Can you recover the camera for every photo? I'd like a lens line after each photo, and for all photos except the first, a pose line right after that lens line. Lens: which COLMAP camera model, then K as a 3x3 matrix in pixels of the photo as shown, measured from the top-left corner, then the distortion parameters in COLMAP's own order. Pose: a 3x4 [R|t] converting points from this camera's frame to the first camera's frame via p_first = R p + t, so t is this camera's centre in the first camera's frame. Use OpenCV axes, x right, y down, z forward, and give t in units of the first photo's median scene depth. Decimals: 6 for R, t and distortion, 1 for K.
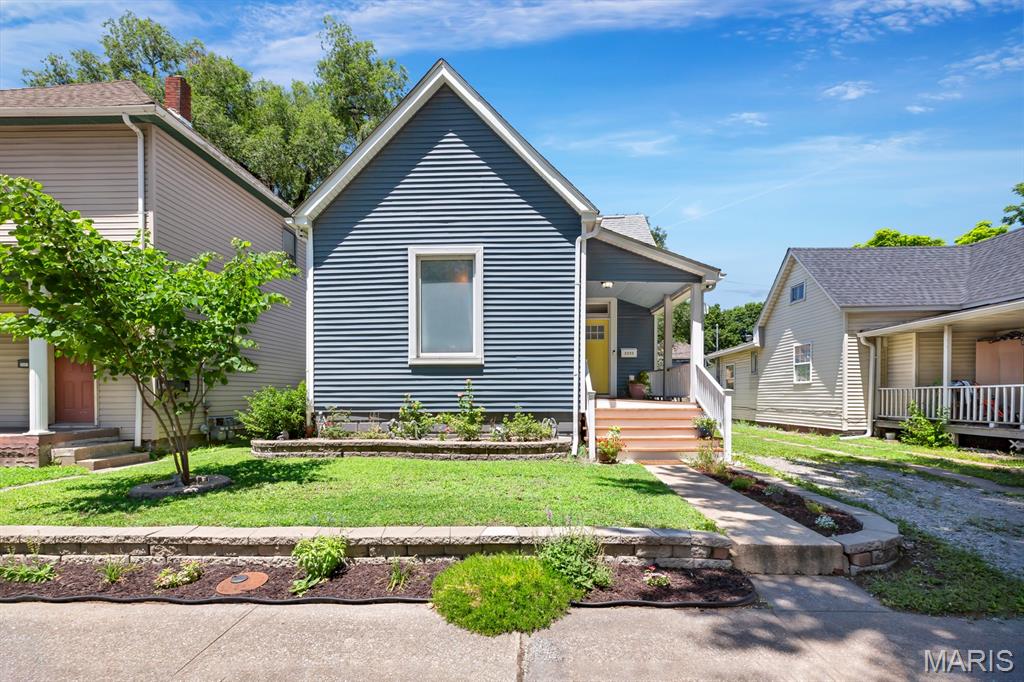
lens RADIAL K [[461.6, 0, 530.5], [0, 461.6, 403.2], [0, 0, 1]] dist [0.005988, -0.000798]
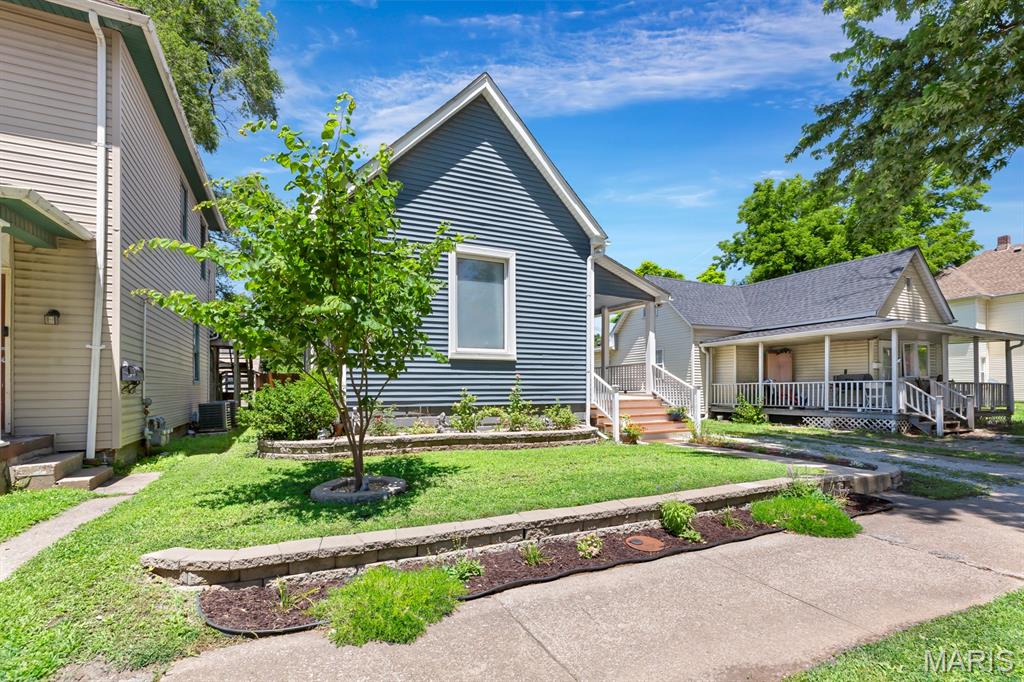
lens RADIAL K [[461.6, 0, 532.4], [0, 461.6, 389.3], [0, 0, 1]] dist [0.005988, -0.000798]
pose [[0.886861, -0.000715, 0.462036, -0.570462], [0.008202, 0.999866, -0.014195, -0.001067], [-0.461964, 0.016378, 0.886748, 0.020514]]
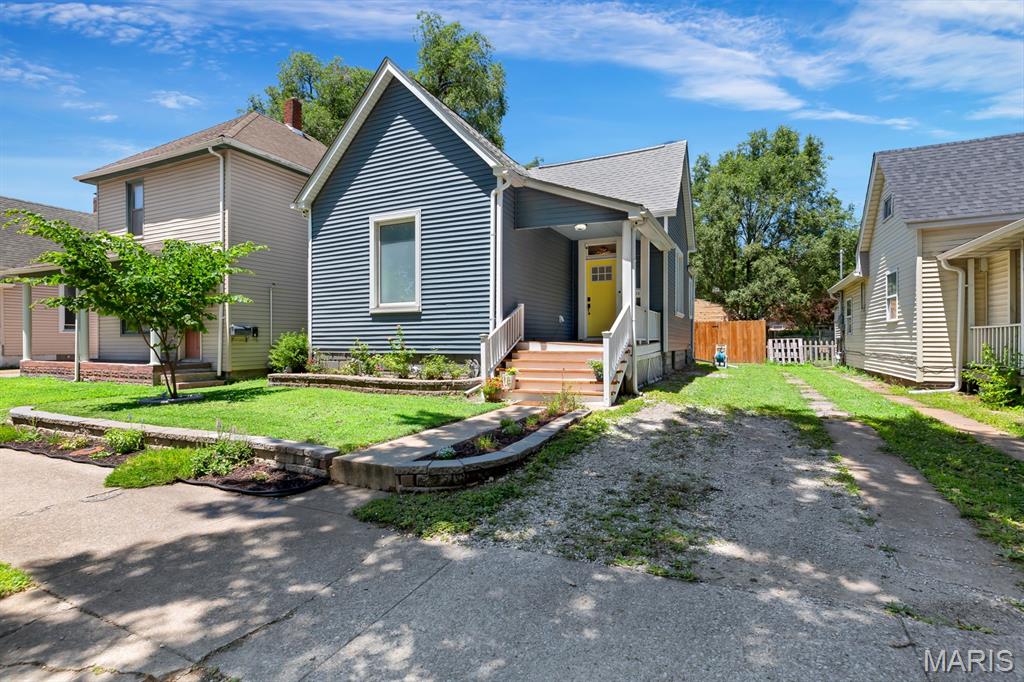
lens RADIAL K [[484.3, 0, 527.5], [0, 484.3, 342.5], [0, 0, 1]] dist [-0.002327, 0.000235]
pose [[0.920526, -0.001235, -0.390680, 0.609657], [-0.002144, 0.999964, -0.008212, 0.001180], [0.390676, 0.008397, 0.920490, 0.000811]]
